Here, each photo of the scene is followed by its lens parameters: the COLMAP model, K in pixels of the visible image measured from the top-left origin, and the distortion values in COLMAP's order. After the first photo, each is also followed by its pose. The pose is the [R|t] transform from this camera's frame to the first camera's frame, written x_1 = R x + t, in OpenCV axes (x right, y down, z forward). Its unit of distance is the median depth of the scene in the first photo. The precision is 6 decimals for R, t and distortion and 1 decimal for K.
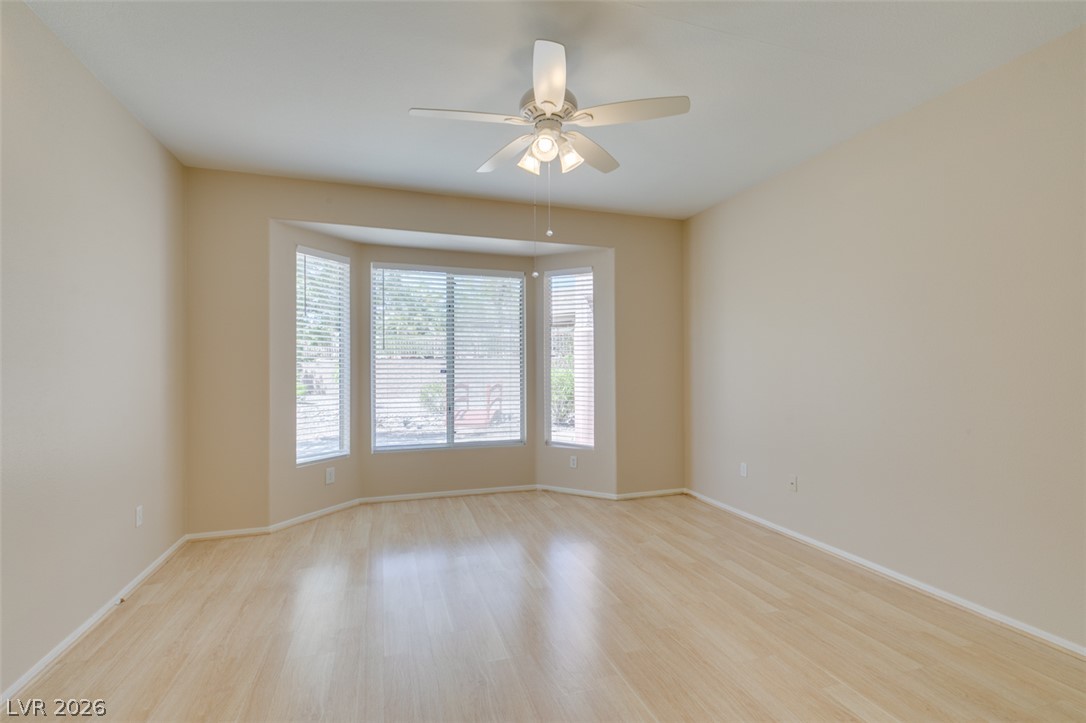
lens RADIAL K [[486.3, 0, 541.2], [0, 486.3, 364.0], [0, 0, 1]] dist [0.001392, -0.000764]
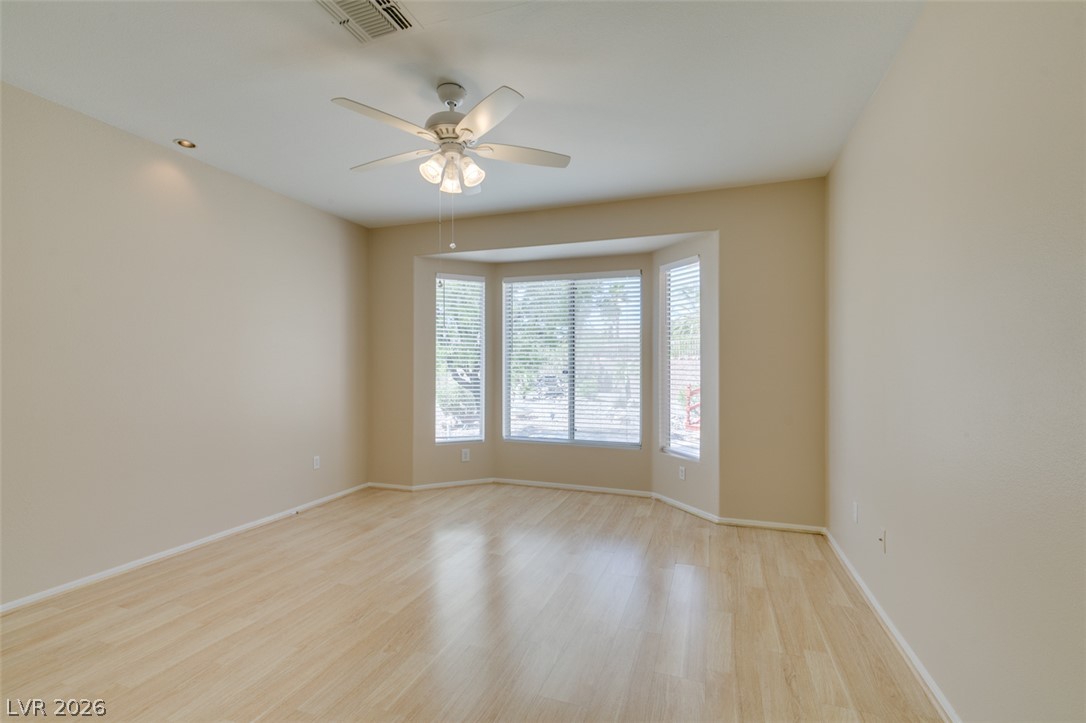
lens RADIAL K [[484.4, 0, 542.6], [0, 484.4, 366.8], [0, 0, 1]] dist [0.000851, -0.000554]
pose [[0.791375, 0.002421, -0.611326, 0.472125], [-0.000207, 0.999993, 0.003692, -0.000205], [0.611331, -0.002795, 0.791370, 0.144665]]
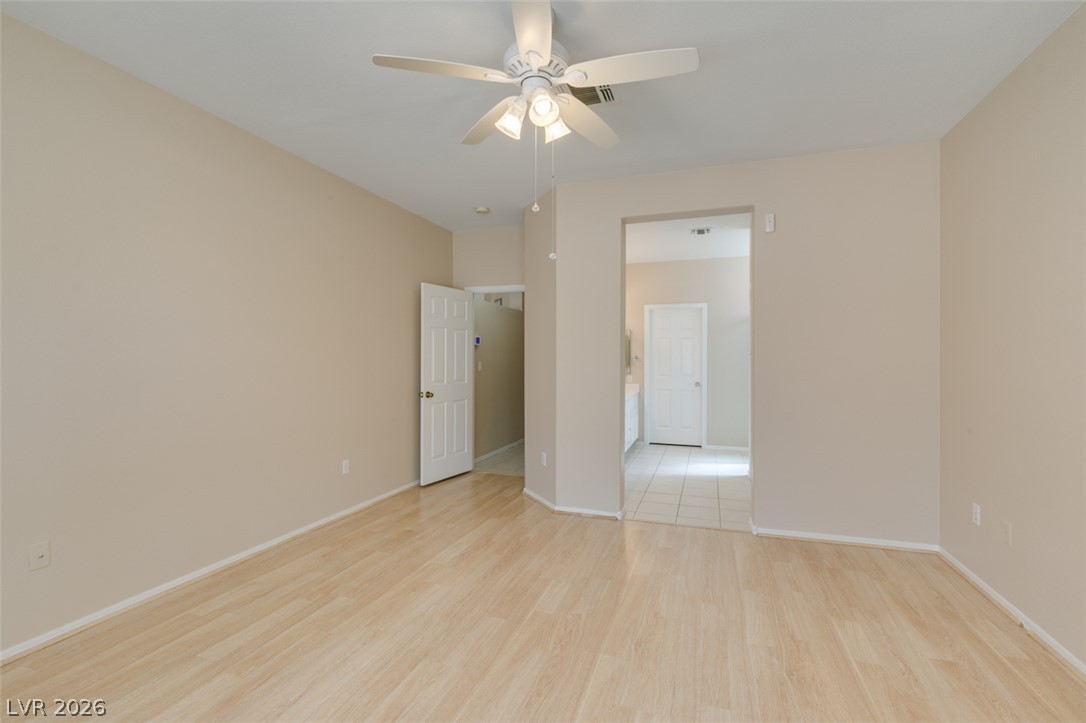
lens RADIAL K [[486.3, 0, 541.2], [0, 486.3, 364.0], [0, 0, 1]] dist [0.001392, -0.000764]
pose [[-0.795382, -0.004651, 0.606090, -0.286134], [-0.003777, 0.999989, 0.002718, 0.004136], [-0.606096, -0.000128, -0.795391, 0.937679]]
